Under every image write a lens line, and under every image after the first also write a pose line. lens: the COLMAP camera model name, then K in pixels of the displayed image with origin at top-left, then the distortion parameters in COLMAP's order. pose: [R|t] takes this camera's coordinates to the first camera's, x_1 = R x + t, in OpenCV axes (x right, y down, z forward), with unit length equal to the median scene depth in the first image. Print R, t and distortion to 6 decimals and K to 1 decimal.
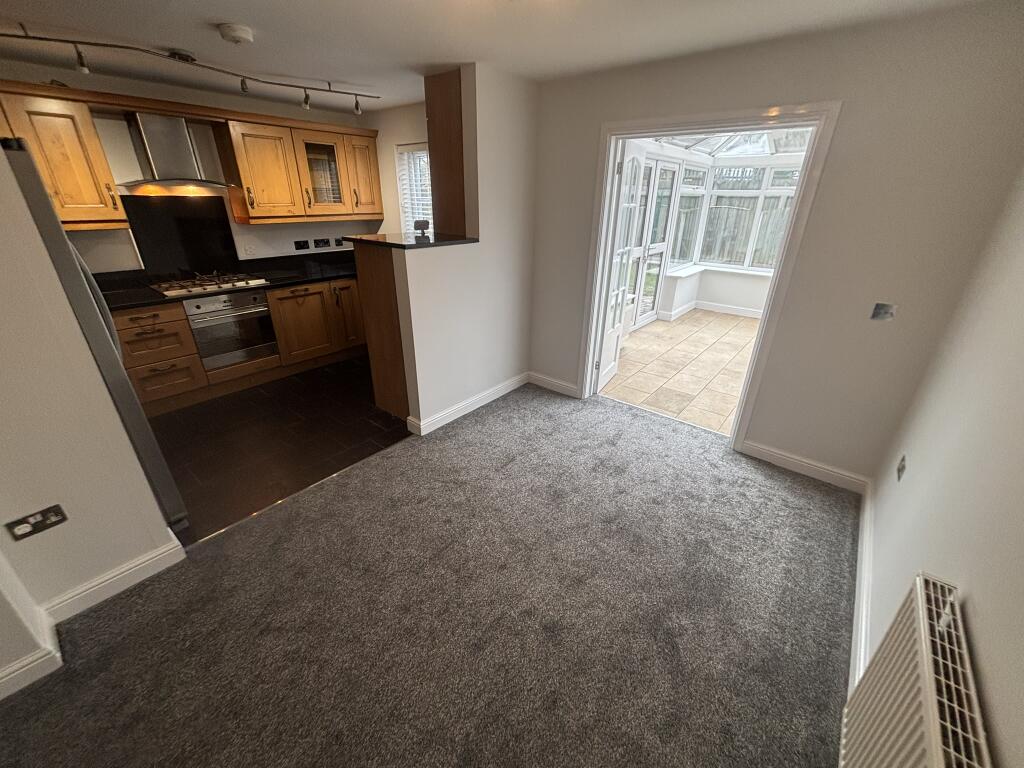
lens RADIAL K [[394.6, 0, 506.5], [0, 394.6, 381.5], [0, 0, 1]] dist [-0.038869, 0.012523]
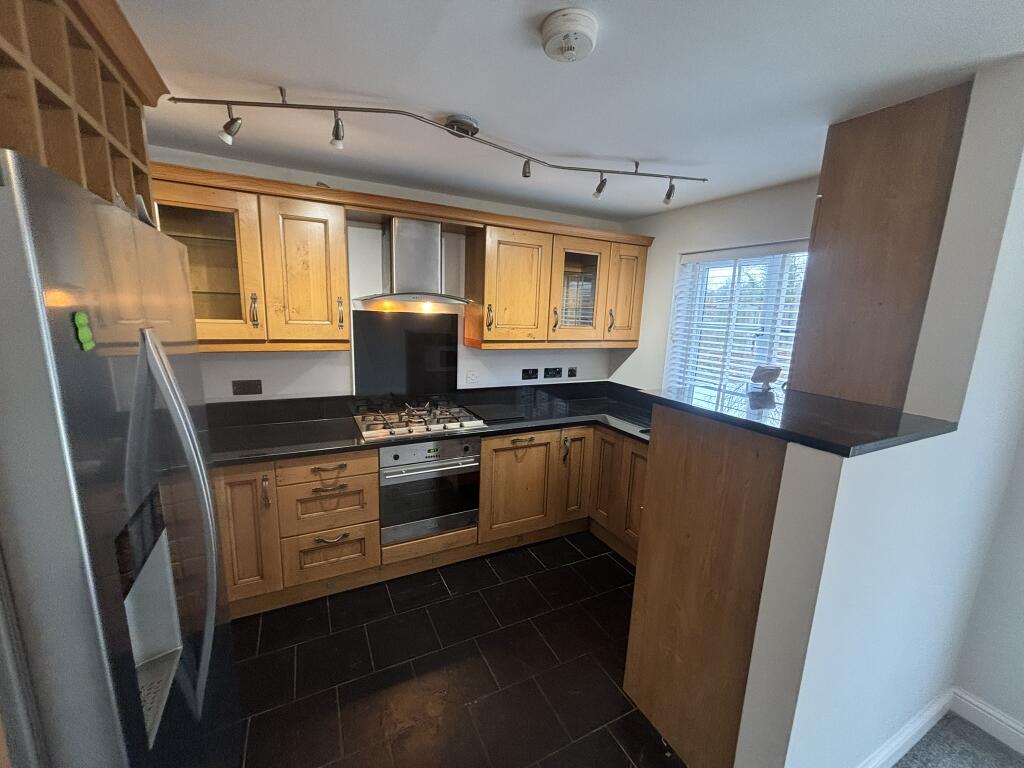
lens RADIAL K [[419.3, 0, 512.0], [0, 419.3, 384.0], [0, 0, 1]] dist [0.000863, 0.000100]
pose [[0.906325, 0.086511, -0.413630, -0.265782], [-0.197036, 0.952420, -0.232536, -0.164037], [0.373833, 0.292253, 0.880248, 0.323528]]
